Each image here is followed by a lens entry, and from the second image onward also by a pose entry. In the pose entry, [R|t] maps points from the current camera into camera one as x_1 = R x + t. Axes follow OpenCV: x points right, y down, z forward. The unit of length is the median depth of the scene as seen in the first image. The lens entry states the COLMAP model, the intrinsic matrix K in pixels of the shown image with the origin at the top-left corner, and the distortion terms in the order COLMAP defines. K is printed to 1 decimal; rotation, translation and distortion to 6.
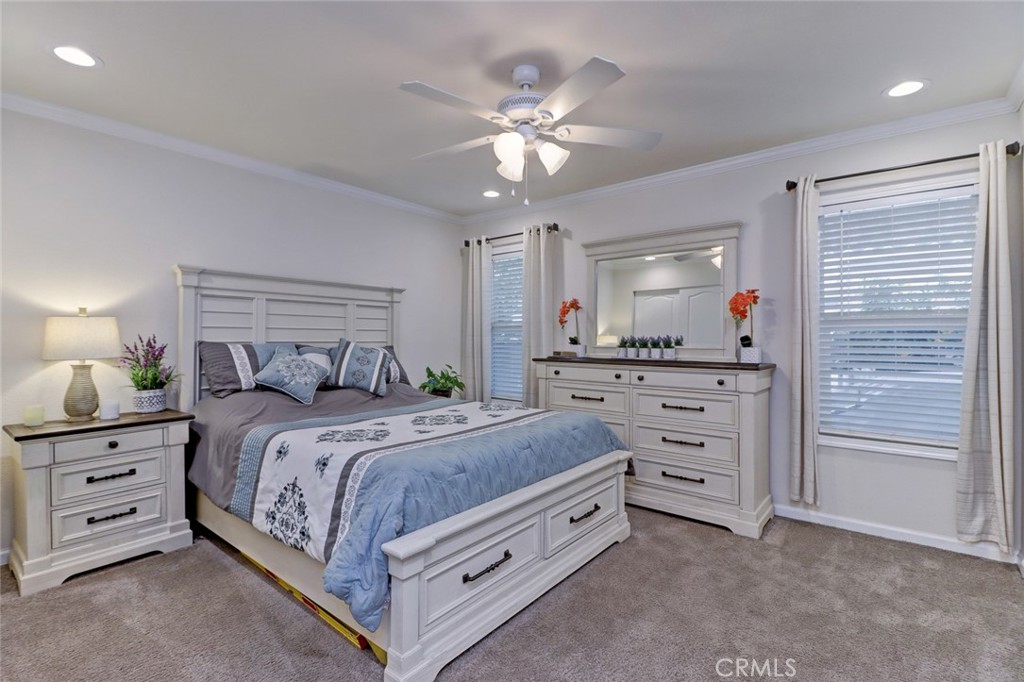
lens RADIAL K [[473.1, 0, 513.2], [0, 473.1, 334.8], [0, 0, 1]] dist [-0.001071, -0.000222]
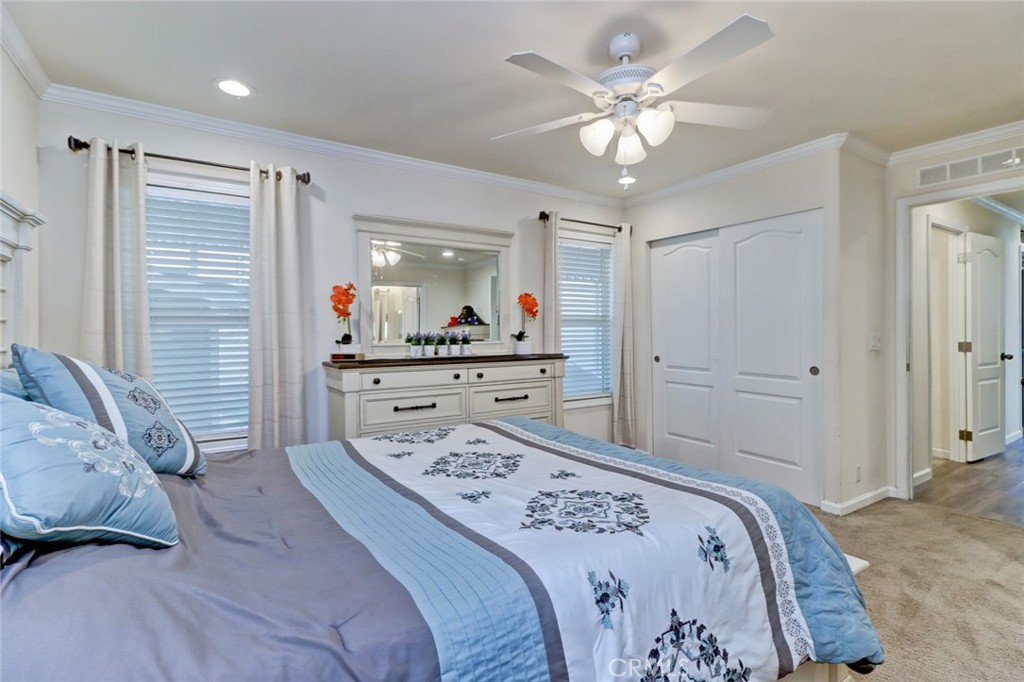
lens RADIAL K [[473.1, 0, 513.2], [0, 473.1, 334.8], [0, 0, 1]] dist [-0.001071, -0.000222]
pose [[0.308797, -0.007544, 0.951098, -0.668400], [0.007331, 0.999958, 0.005551, 0.004213], [-0.951100, 0.005258, 0.308839, 0.672986]]
